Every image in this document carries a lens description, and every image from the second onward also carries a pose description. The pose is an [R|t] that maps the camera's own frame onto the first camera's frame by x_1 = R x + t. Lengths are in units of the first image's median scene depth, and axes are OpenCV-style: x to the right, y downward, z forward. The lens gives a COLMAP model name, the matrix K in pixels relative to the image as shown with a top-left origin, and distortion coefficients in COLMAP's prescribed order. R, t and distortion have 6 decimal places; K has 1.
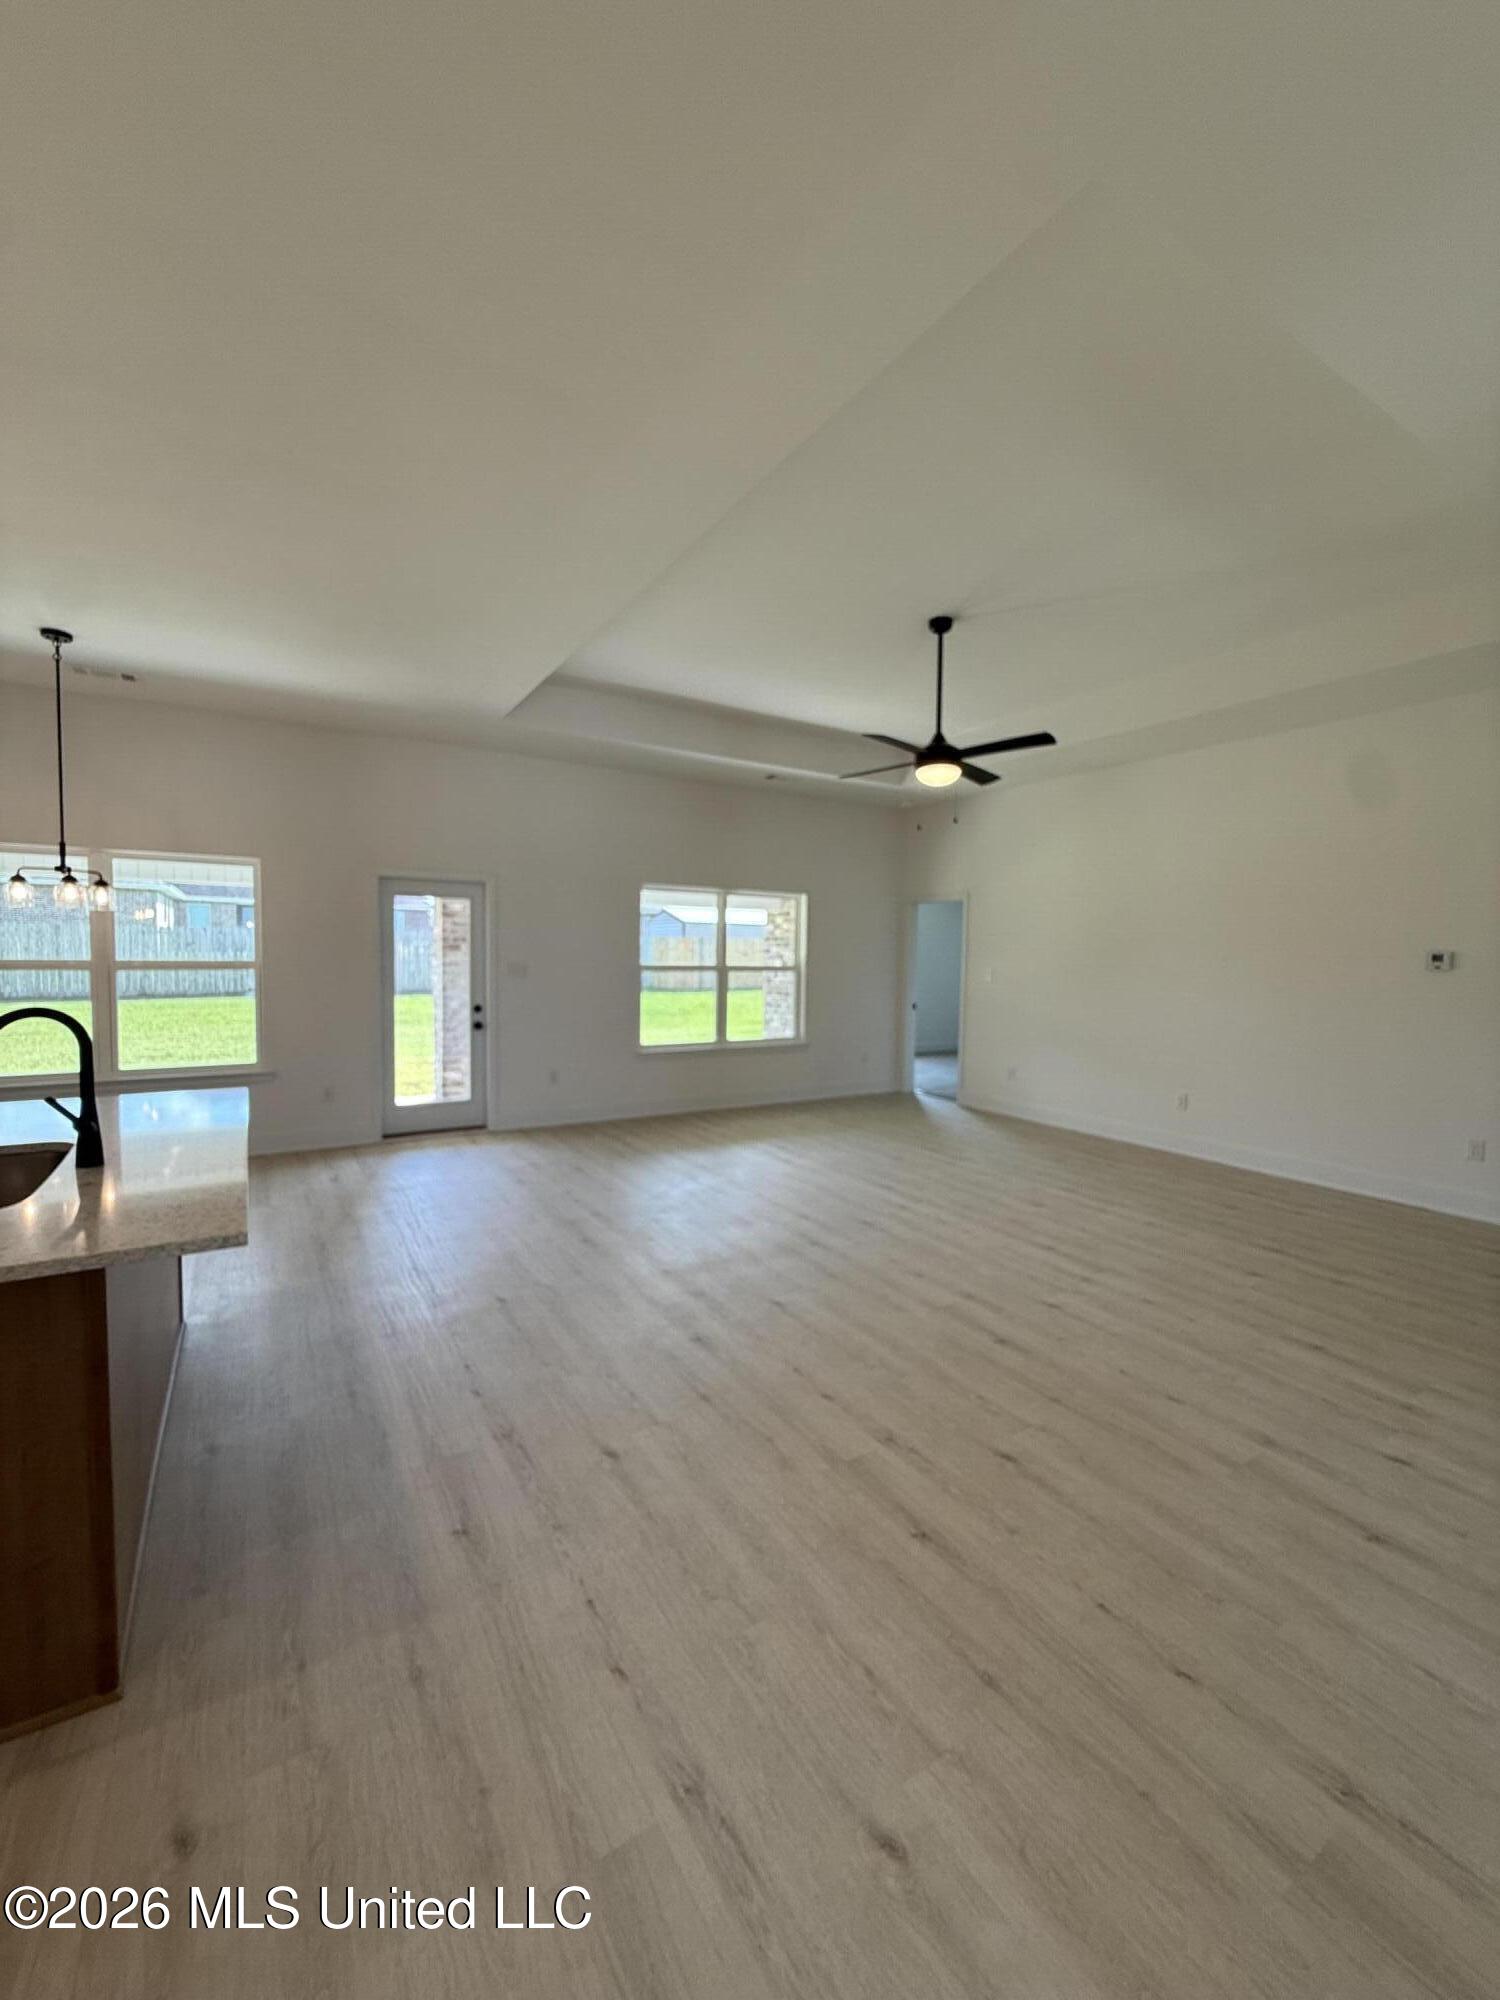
lens RADIAL K [[801.5, 0, 747.5], [0, 801.5, 999.6], [0, 0, 1]] dist [0.000551, 0.000036]
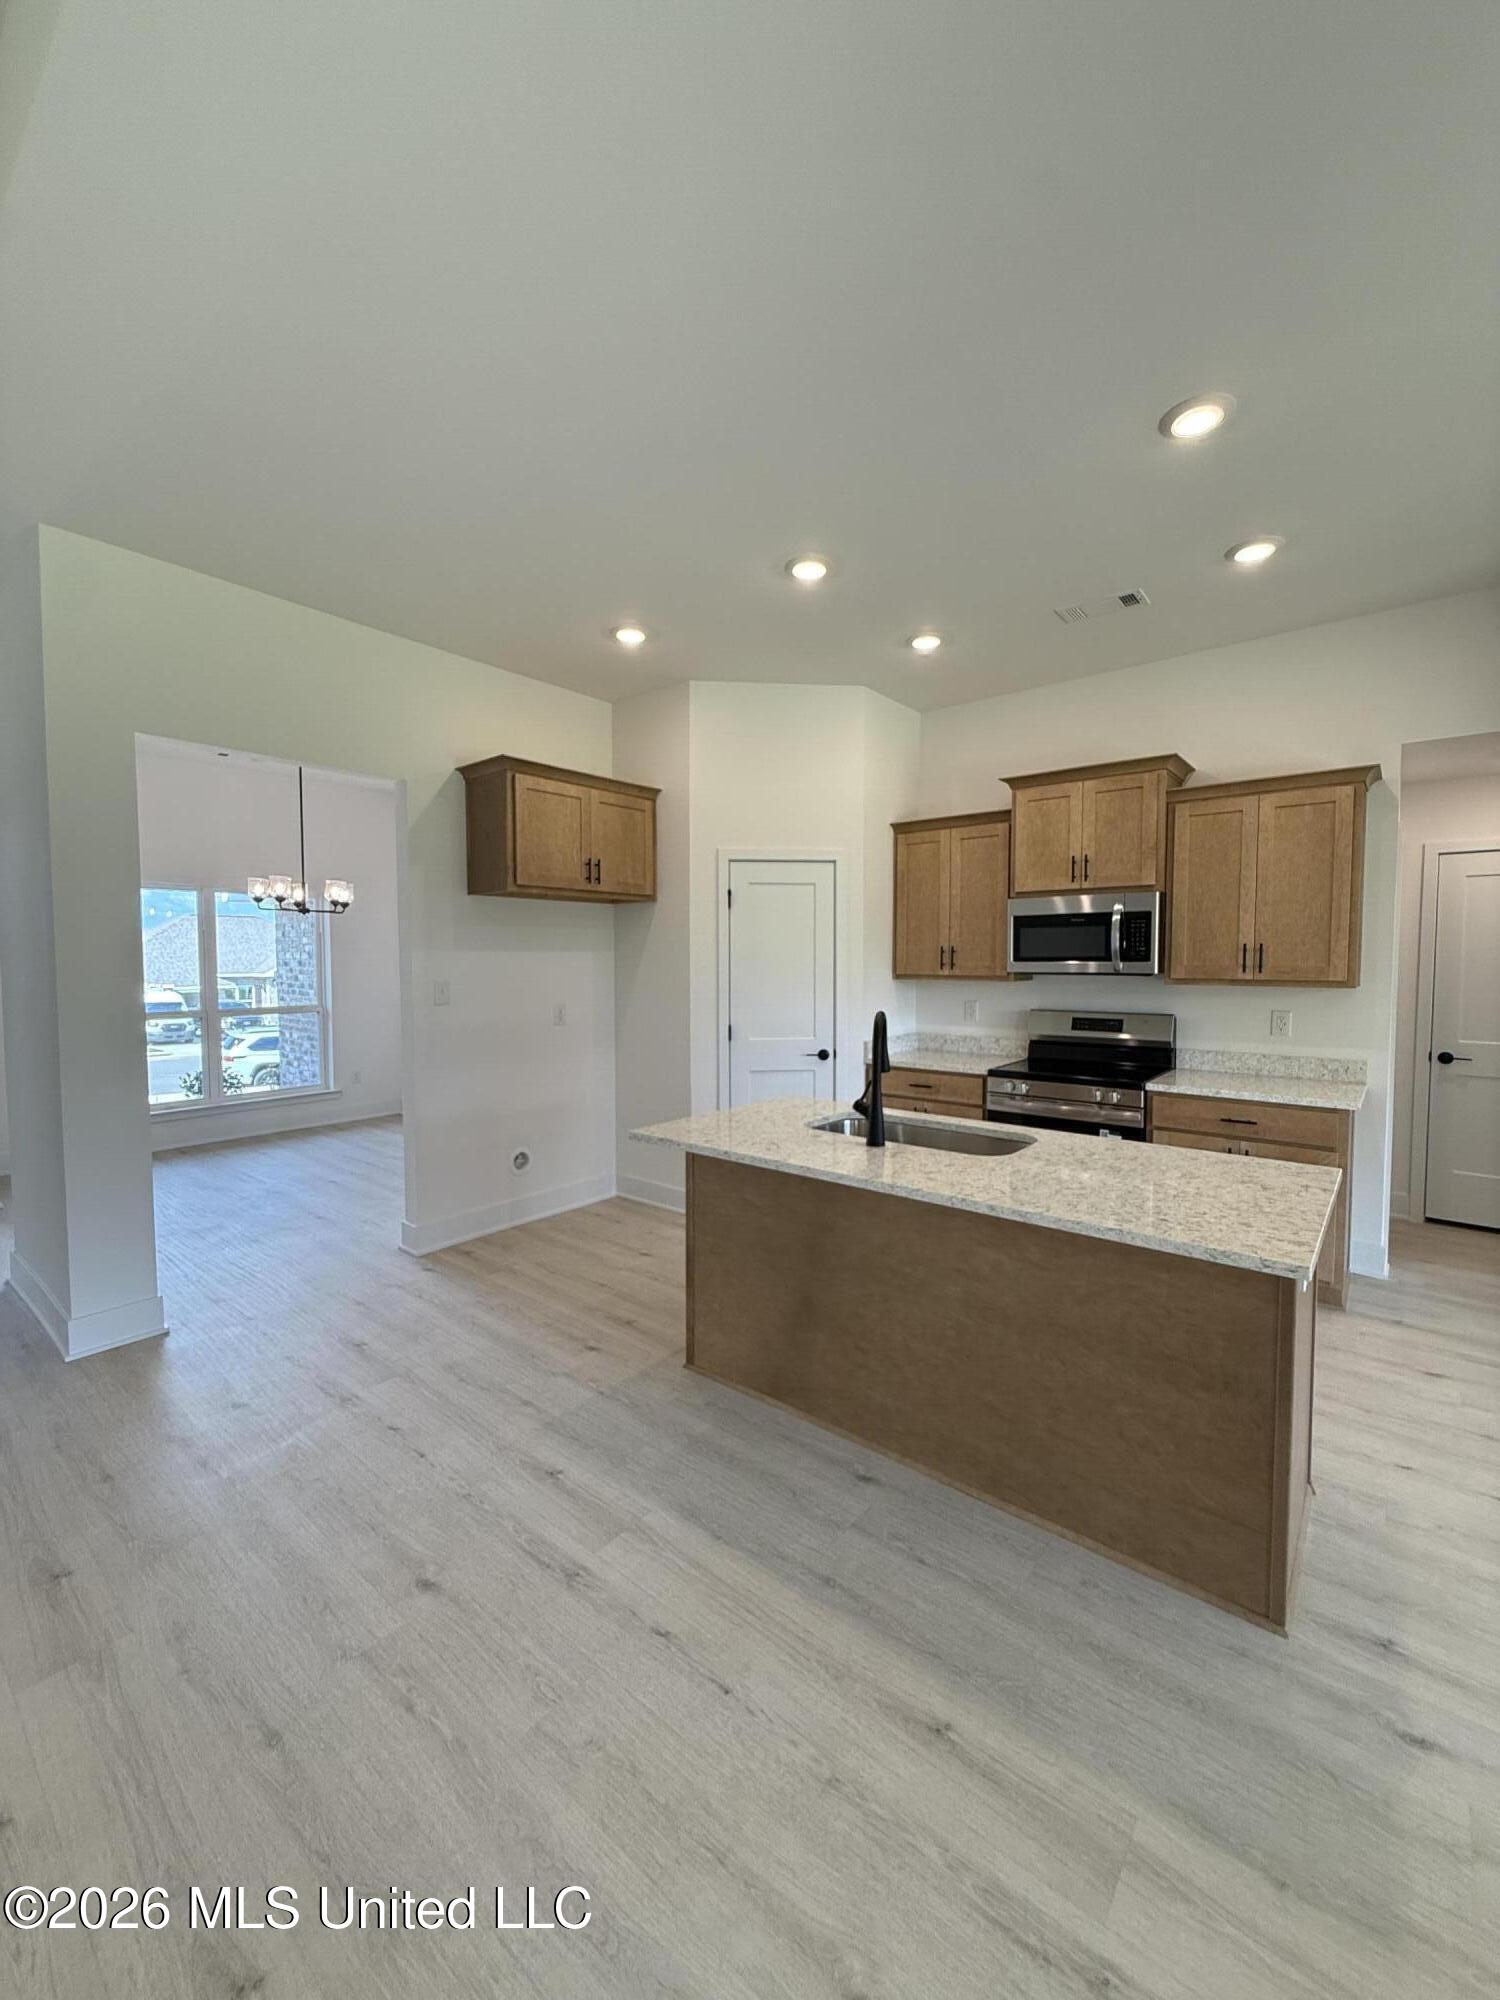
lens RADIAL K [[801.5, 0, 751.9], [0, 801.5, 992.3], [0, 0, 1]] dist [0.000551, 0.000036]
pose [[-0.946472, -0.001053, -0.322784, -0.155249], [-0.032240, 0.995303, 0.091287, -0.080353], [0.321172, 0.096807, -0.942060, 1.283085]]
